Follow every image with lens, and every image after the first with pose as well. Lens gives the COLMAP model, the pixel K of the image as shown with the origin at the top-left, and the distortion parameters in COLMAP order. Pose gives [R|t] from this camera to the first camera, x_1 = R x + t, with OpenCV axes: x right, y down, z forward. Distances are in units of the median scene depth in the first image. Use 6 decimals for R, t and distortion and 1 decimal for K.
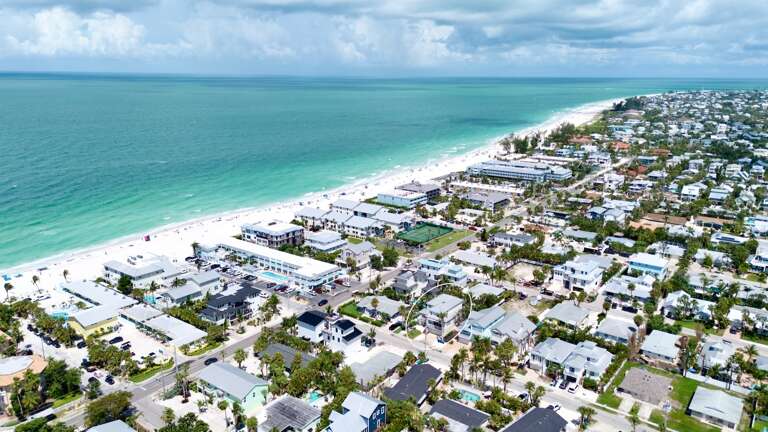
lens RADIAL K [[557.9, 0, 384.0], [0, 557.9, 216.0], [0, 0, 1]] dist [0.035527, -0.007325]
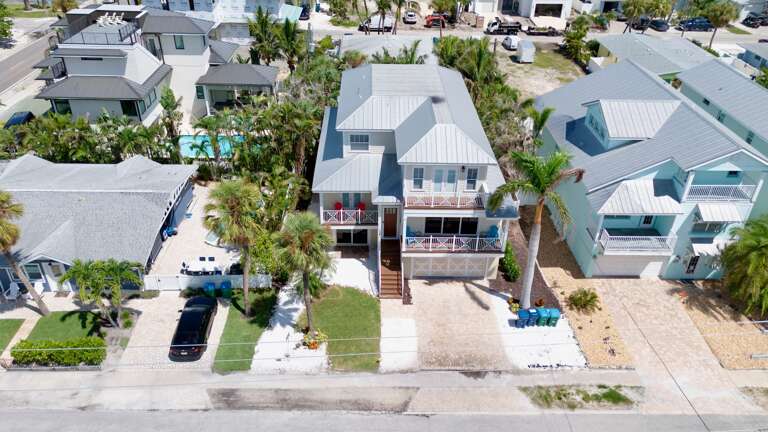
lens RADIAL K [[557.9, 0, 384.0], [0, 557.9, 216.0], [0, 0, 1]] dist [0.035527, -0.007325]
pose [[0.784477, -0.327715, 0.526496, -0.009774], [0.142948, 0.921665, 0.360694, 0.092320], [-0.603458, -0.207694, 0.769871, 0.649750]]
